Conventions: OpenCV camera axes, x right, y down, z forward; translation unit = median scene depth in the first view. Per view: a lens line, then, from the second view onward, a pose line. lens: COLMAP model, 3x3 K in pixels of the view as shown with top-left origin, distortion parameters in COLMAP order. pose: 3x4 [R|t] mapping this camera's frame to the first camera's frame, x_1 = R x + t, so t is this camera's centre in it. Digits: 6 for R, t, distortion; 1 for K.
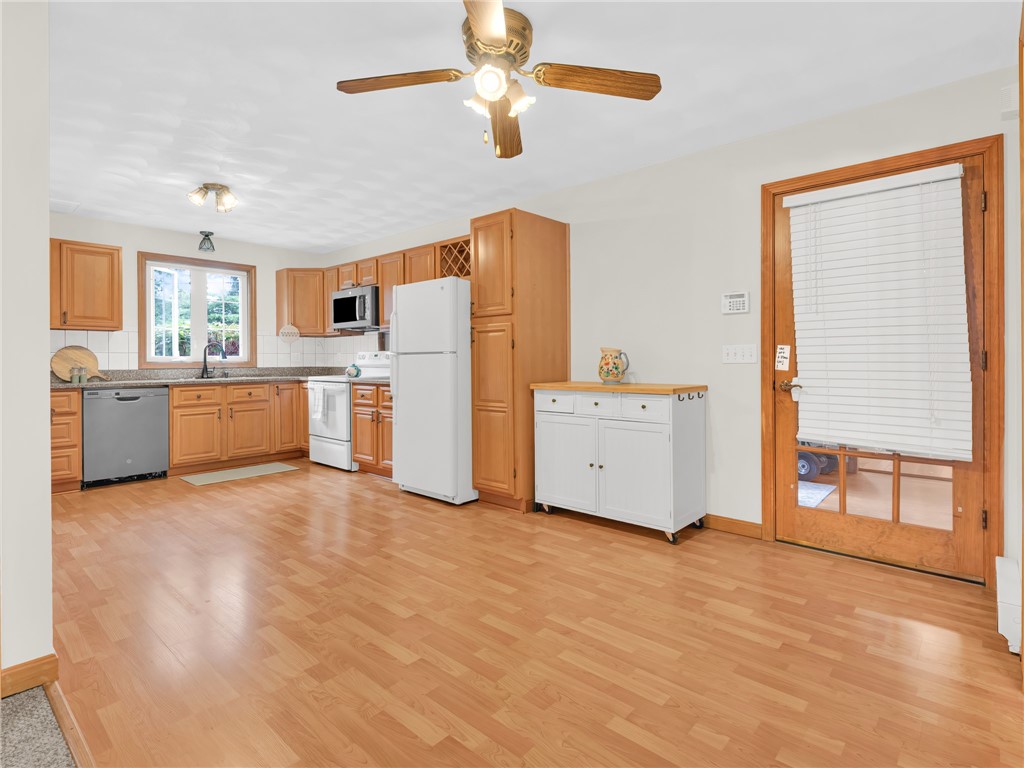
lens RADIAL K [[521.7, 0, 513.0], [0, 521.7, 363.8], [0, 0, 1]] dist [0.002905, -0.006044]
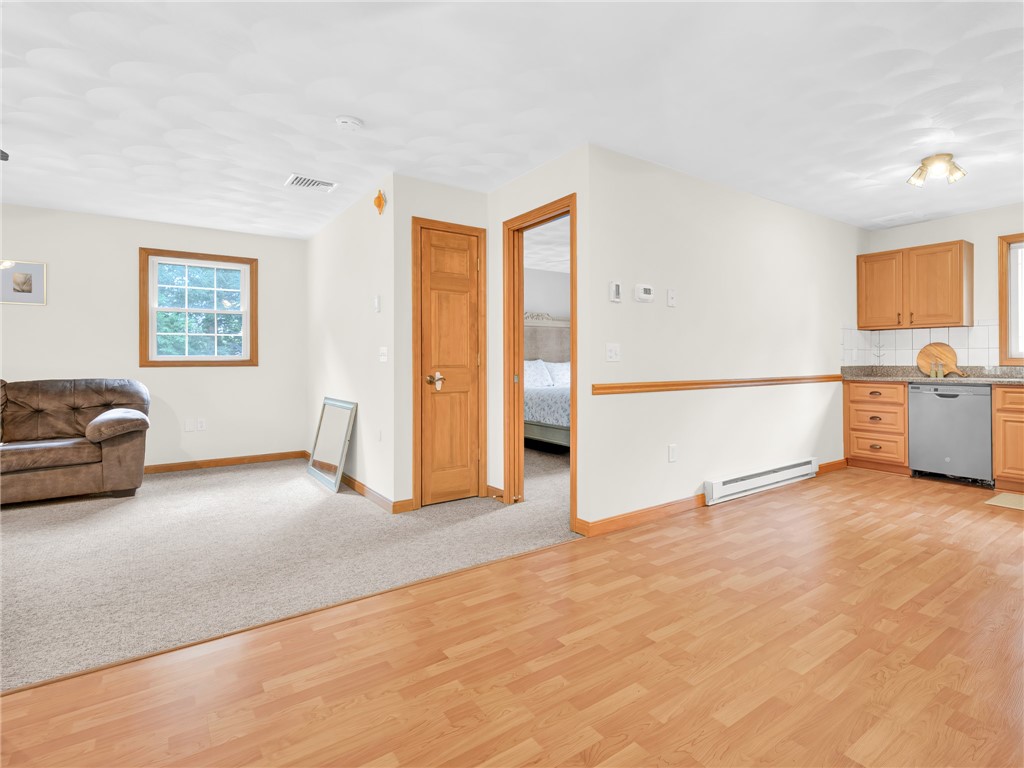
lens RADIAL K [[521.5, 0, 583.3], [0, 521.5, 357.9], [0, 0, 1]] dist [0.009580, -0.002325]
pose [[-0.155058, 0.002629, -0.987902, 0.336655], [-0.002746, 0.999991, 0.003092, -0.005247], [0.987902, 0.003192, -0.155049, 0.474641]]
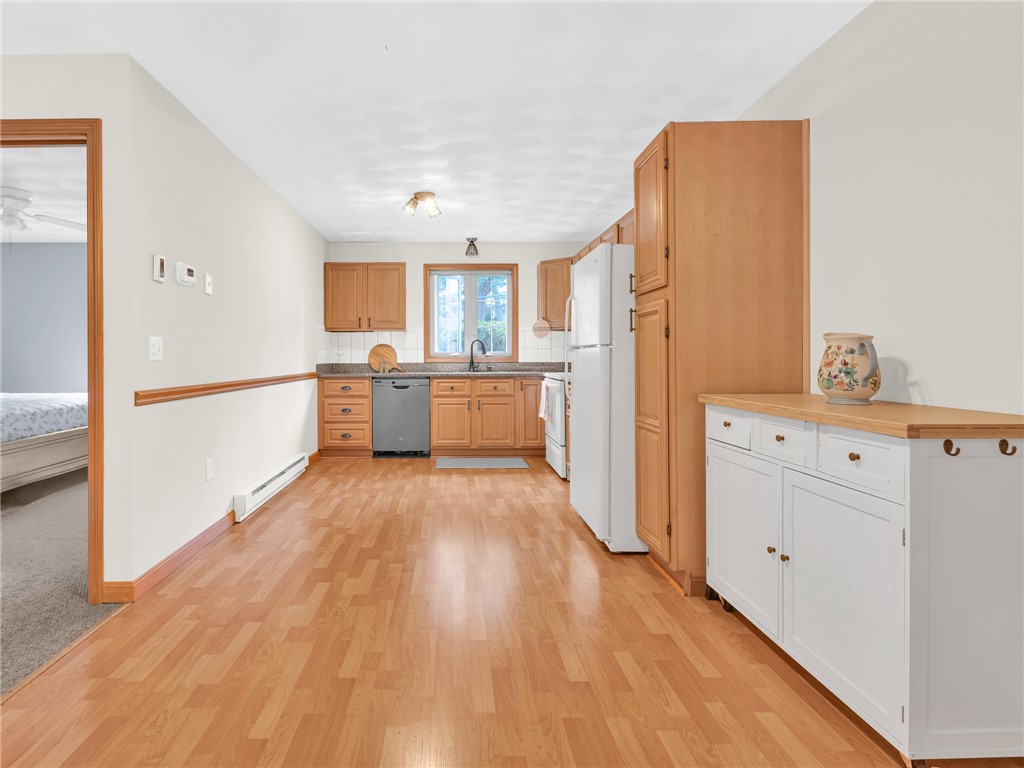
lens RADIAL K [[522.4, 0, 446.2], [0, 522.4, 359.6], [0, 0, 1]] dist [0.007328, -0.003250]
pose [[0.667792, 0.007461, -0.744311, 0.230747], [-0.006048, 0.999971, 0.004598, -0.003132], [0.744324, 0.001431, 0.667817, 0.268122]]
